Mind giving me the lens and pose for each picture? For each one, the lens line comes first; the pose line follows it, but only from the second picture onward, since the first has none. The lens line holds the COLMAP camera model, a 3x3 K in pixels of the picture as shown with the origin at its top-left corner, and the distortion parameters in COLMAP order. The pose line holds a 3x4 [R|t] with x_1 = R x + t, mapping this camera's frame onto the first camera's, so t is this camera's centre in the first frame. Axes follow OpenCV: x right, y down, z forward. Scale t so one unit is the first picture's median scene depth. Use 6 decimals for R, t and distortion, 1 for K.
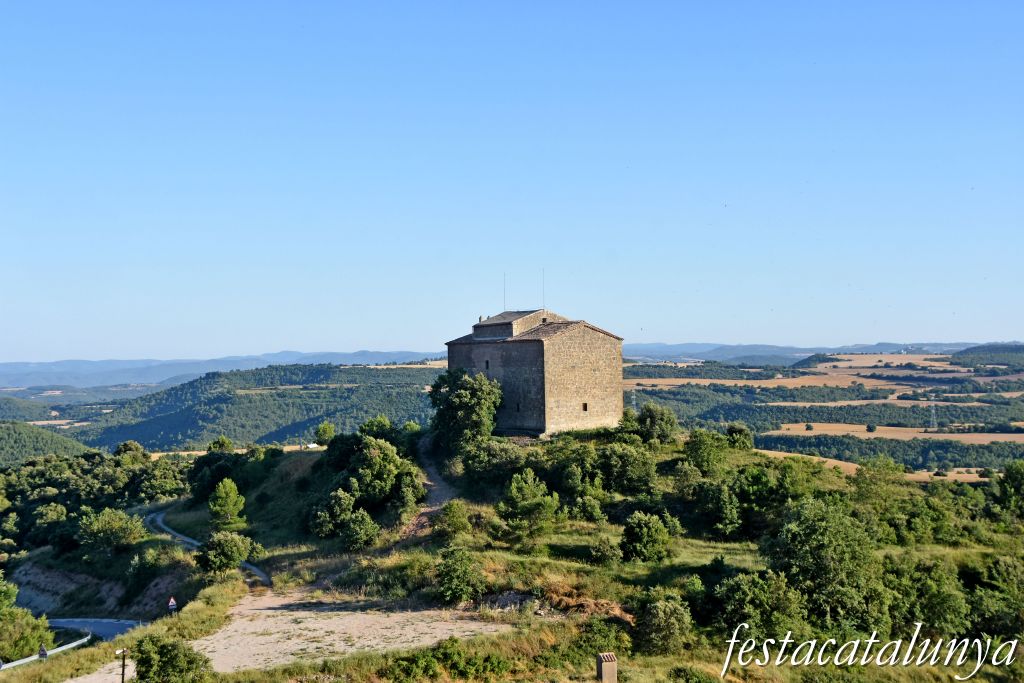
lens RADIAL K [[1614.4, 0, 512.7], [0, 1614.4, 370.5], [0, 0, 1]] dist [0.318410, 0.032232]
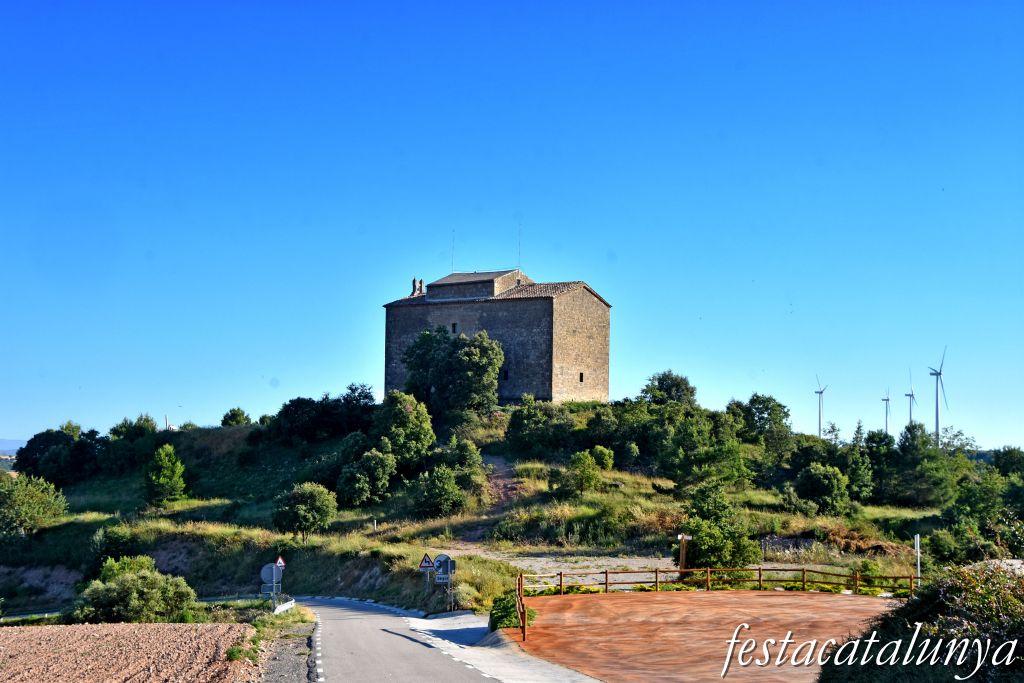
lens RADIAL K [[1614.4, 0, 512.7], [0, 1614.4, 370.5], [0, 0, 1]] dist [0.318410, 0.032232]
pose [[0.916947, 0.052862, 0.395492, -0.338012], [-0.026449, 0.997058, -0.071948, 0.082711], [-0.398131, 0.055512, 0.915647, 0.194066]]
